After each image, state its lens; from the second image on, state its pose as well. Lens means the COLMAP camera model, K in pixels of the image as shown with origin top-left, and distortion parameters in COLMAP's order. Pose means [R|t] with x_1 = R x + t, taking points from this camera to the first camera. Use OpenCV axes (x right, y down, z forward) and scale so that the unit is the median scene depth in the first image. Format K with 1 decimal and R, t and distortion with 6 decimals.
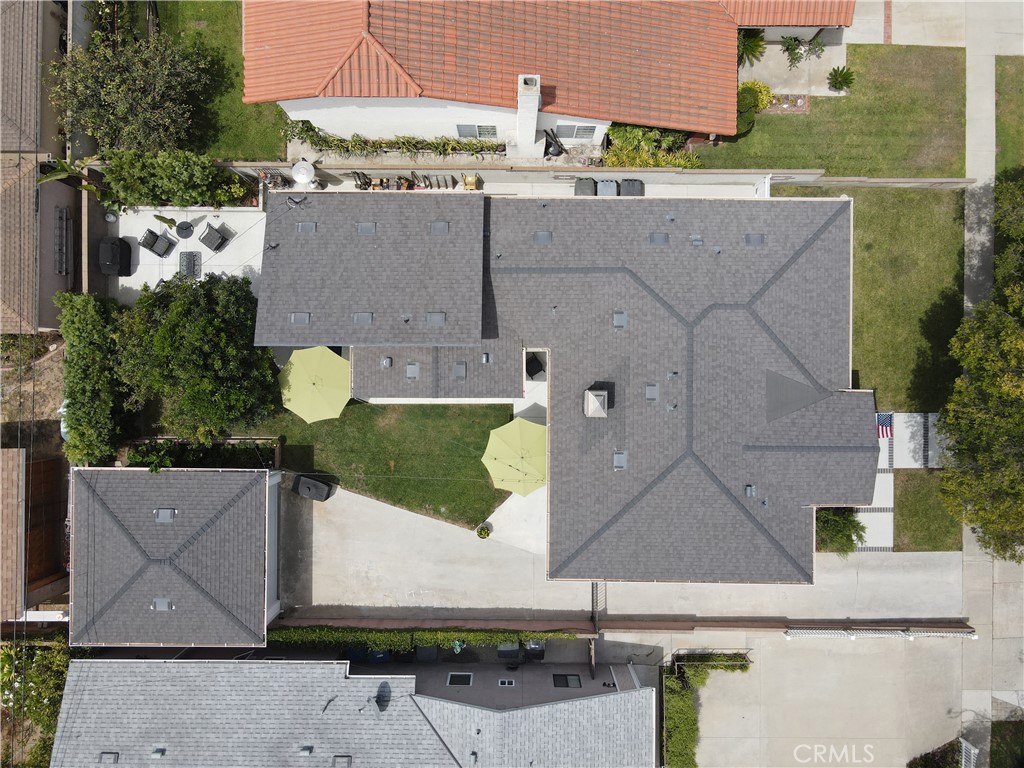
lens RADIAL K [[757.8, 0, 506.9], [0, 757.8, 382.3], [0, 0, 1]] dist [-0.000362, 0.025436]
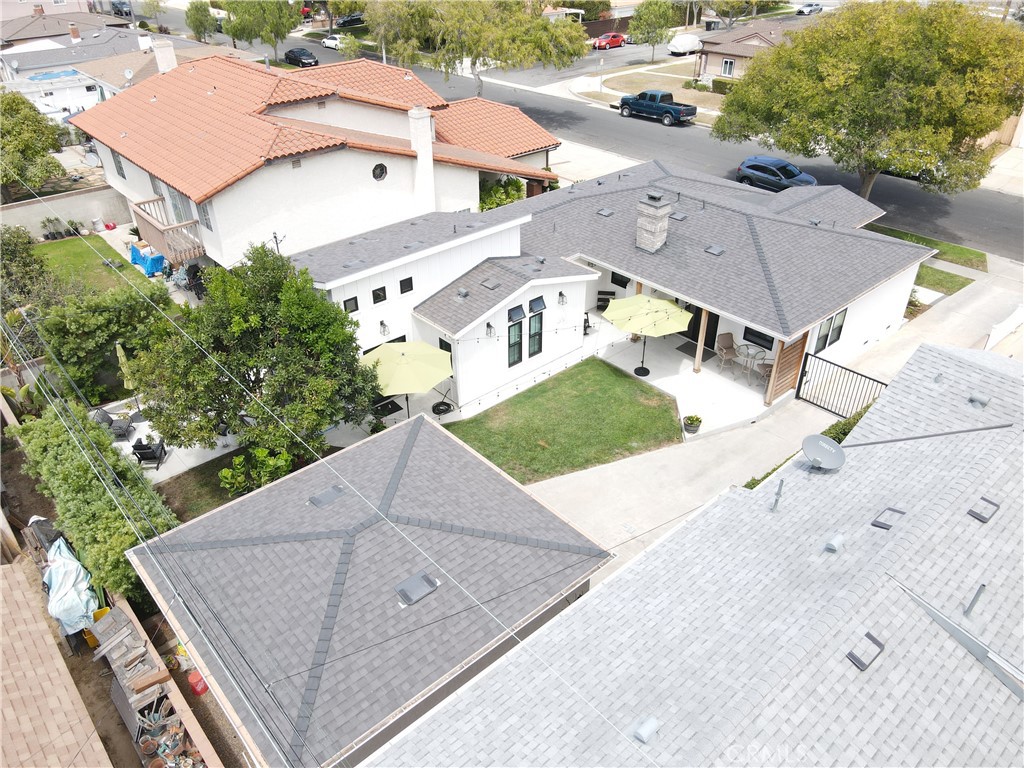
lens RADIAL K [[757.8, 0, 510.1], [0, 757.8, 378.0], [0, 0, 1]] dist [-0.000362, 0.025436]
pose [[0.742741, -0.357422, 0.566202, -0.618046], [0.669568, 0.391774, -0.631025, 0.572566], [0.003719, 0.847799, 0.530305, 0.601133]]
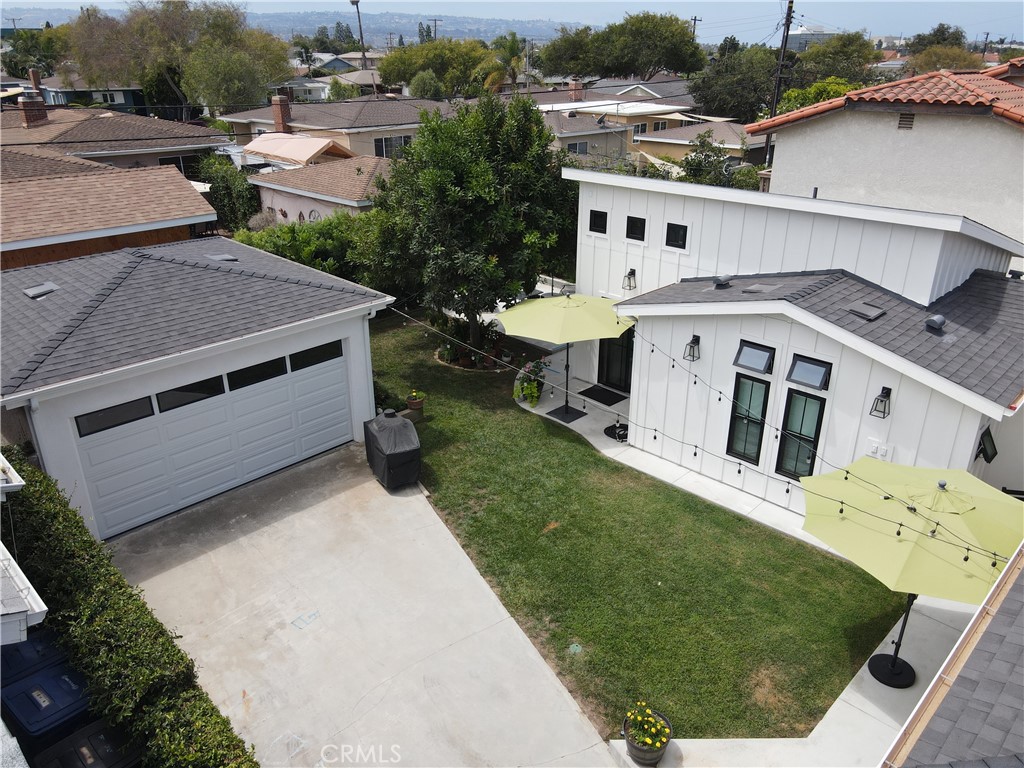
lens RADIAL K [[757.8, 0, 508.5], [0, 757.8, 378.8], [0, 0, 1]] dist [-0.000362, 0.025436]
pose [[0.712030, 0.285117, -0.641656, 0.077545], [-0.702089, 0.277120, -0.655954, 0.402195], [-0.009208, 0.917558, 0.397496, 0.829906]]
